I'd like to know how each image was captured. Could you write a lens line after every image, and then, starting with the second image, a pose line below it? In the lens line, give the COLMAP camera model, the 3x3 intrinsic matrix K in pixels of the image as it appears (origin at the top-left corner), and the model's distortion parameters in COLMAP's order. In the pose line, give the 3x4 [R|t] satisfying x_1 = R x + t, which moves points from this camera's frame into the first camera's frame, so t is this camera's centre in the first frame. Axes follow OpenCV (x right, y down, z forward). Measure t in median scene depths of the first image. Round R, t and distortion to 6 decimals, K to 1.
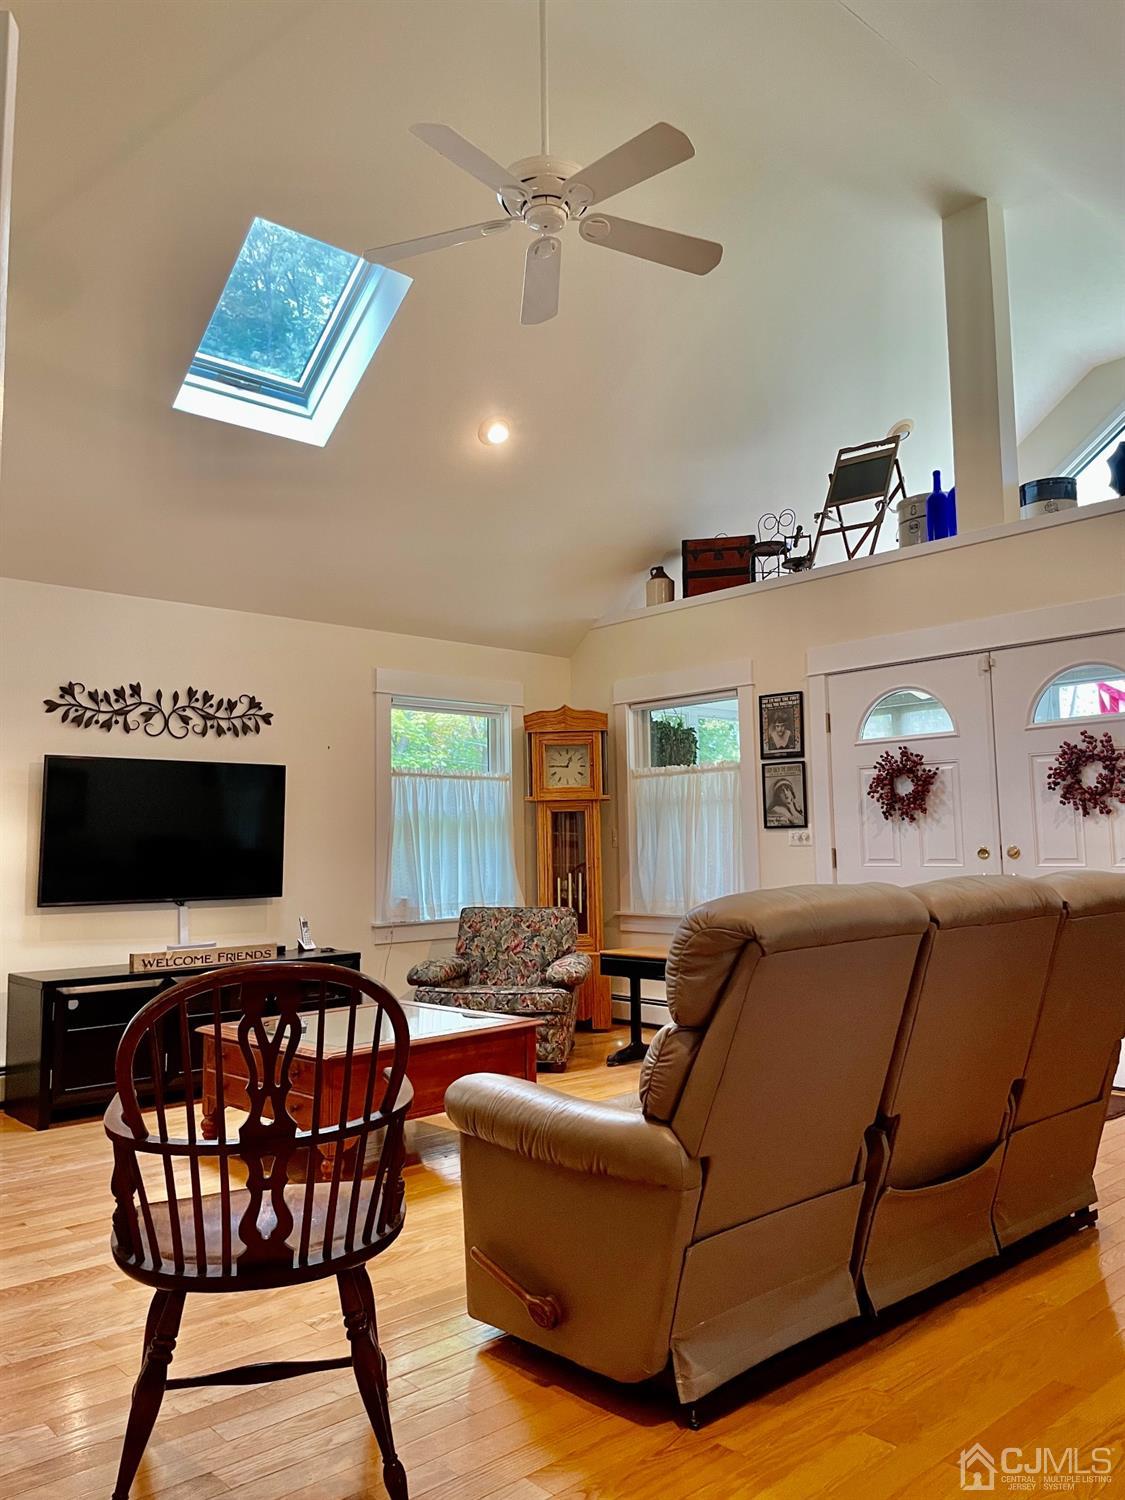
lens RADIAL K [[1127.2, 0, 566.2], [0, 1127.2, 734.3], [0, 0, 1]] dist [0.083030, -0.117315]
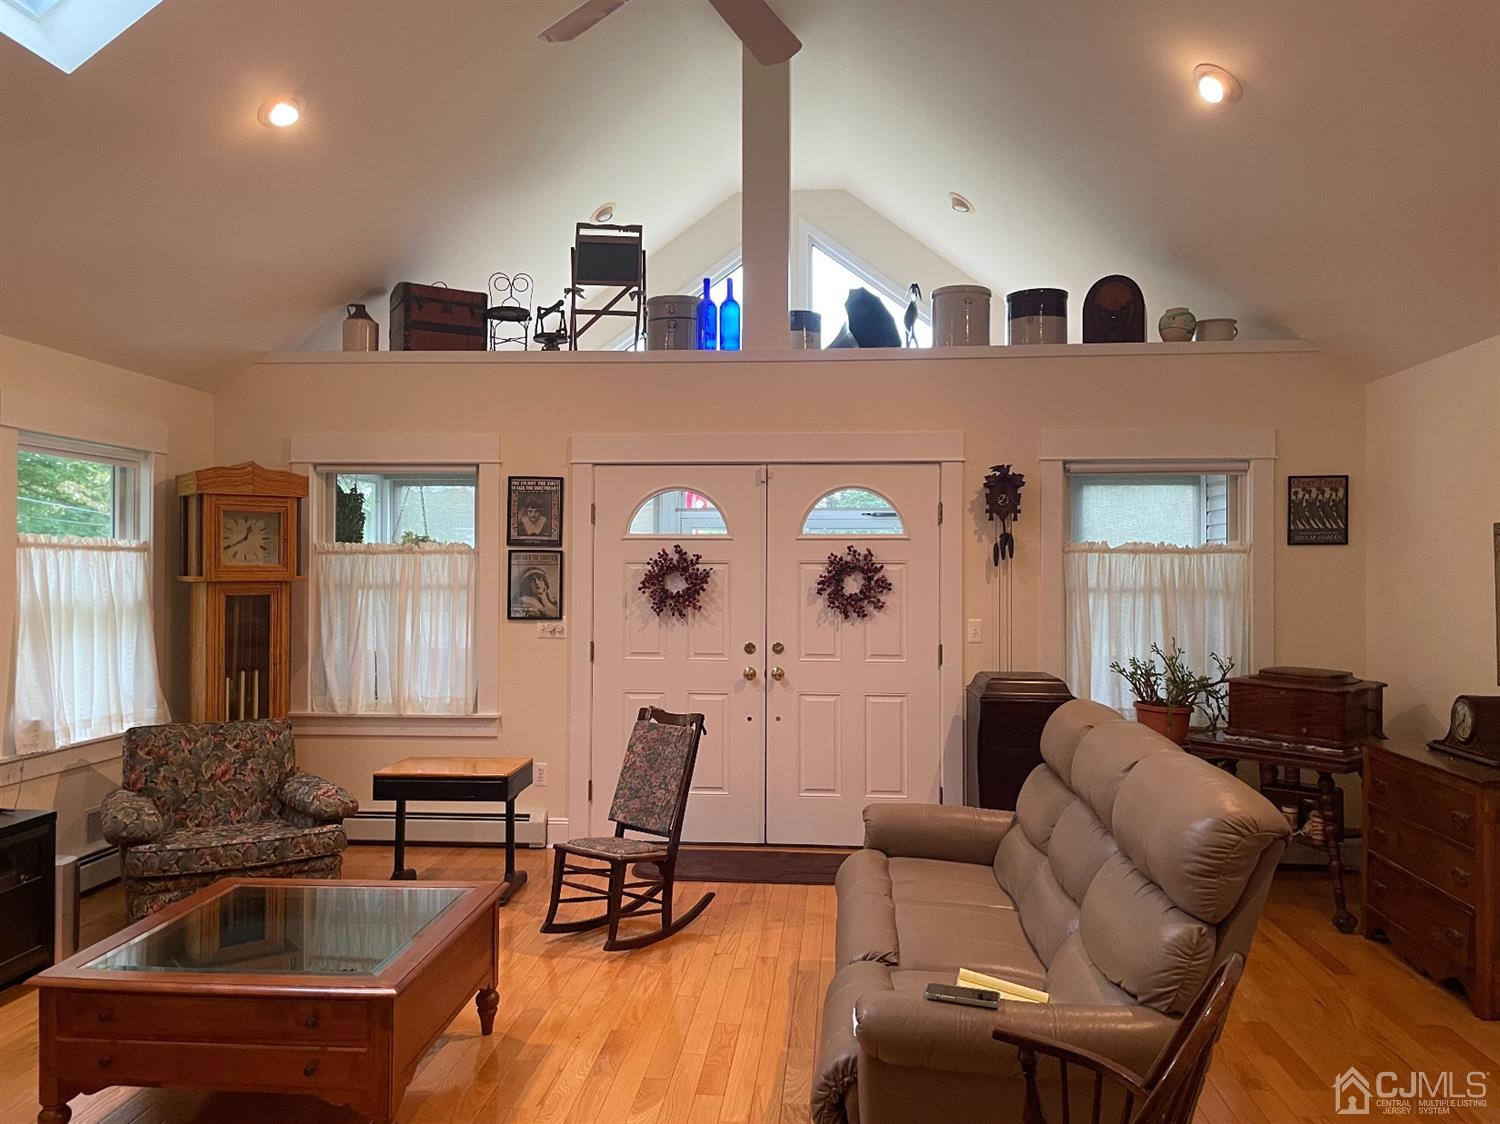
lens RADIAL K [[1127.2, 0, 757.4], [0, 1127.2, 556.0], [0, 0, 1]] dist [0.083030, -0.117315]
pose [[0.730995, 0.028115, 0.681803, -0.334604], [-0.084443, 0.995198, 0.049497, -0.034825], [-0.677138, -0.093756, 0.729859, 0.193439]]
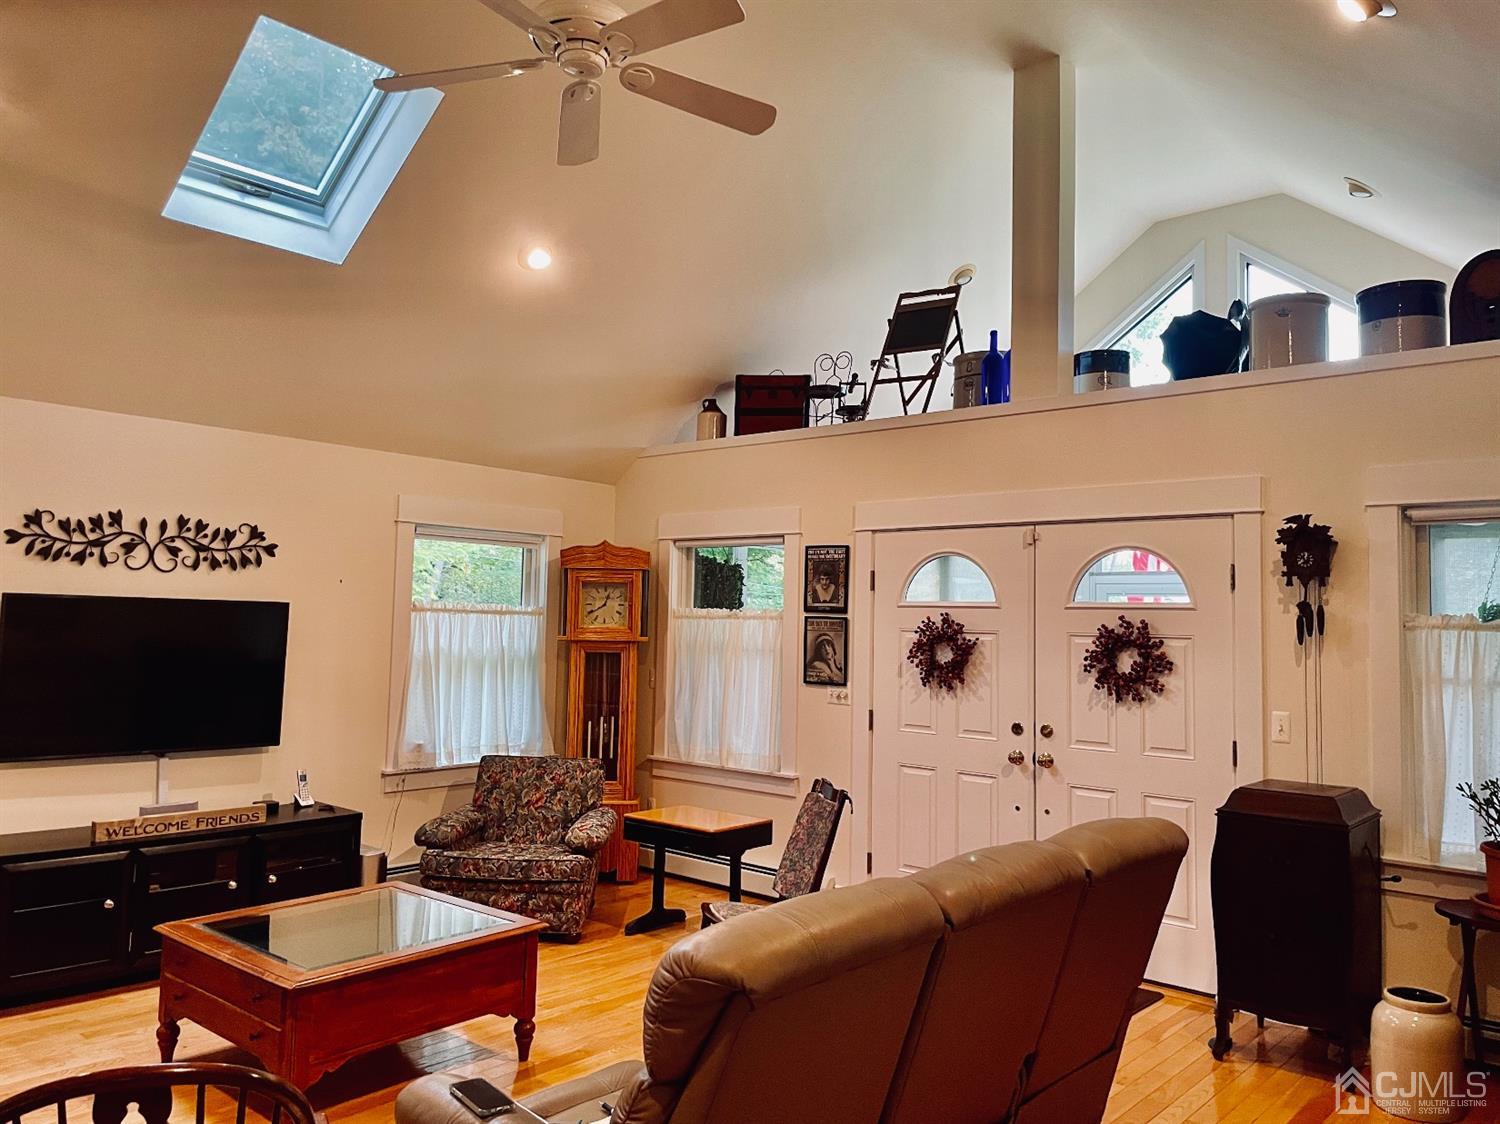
lens RADIAL K [[1127.2, 0, 747.7], [0, 1127.2, 547.8], [0, 0, 1]] dist [0.083030, -0.117315]
pose [[0.993311, 0.046791, 0.105568, 0.021177], [-0.050214, 0.998288, 0.030004, -0.063619], [-0.103983, -0.035105, 0.993959, 0.048333]]
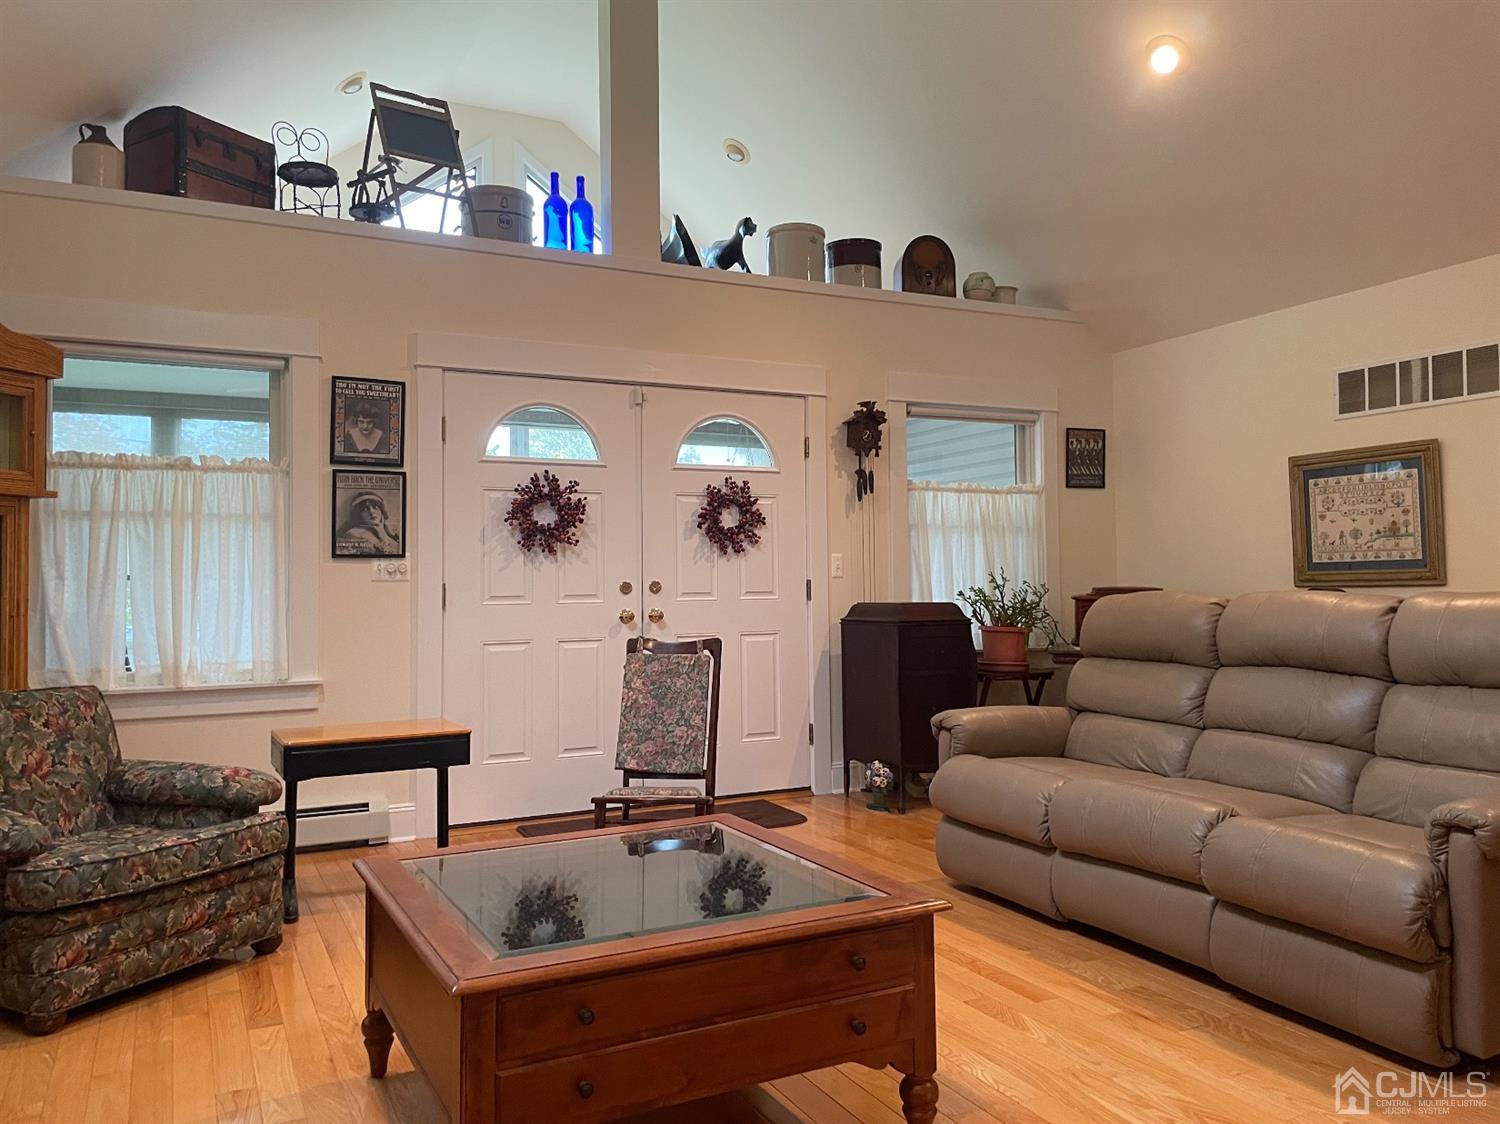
lens RADIAL K [[1127.2, 0, 742.1], [0, 1127.2, 544.8], [0, 0, 1]] dist [0.083030, -0.117315]
pose [[0.278290, 0.048912, 0.959251, -0.489352], [-0.088546, 0.995756, -0.025085, 0.074674], [-0.956407, -0.077957, 0.281440, 0.574438]]
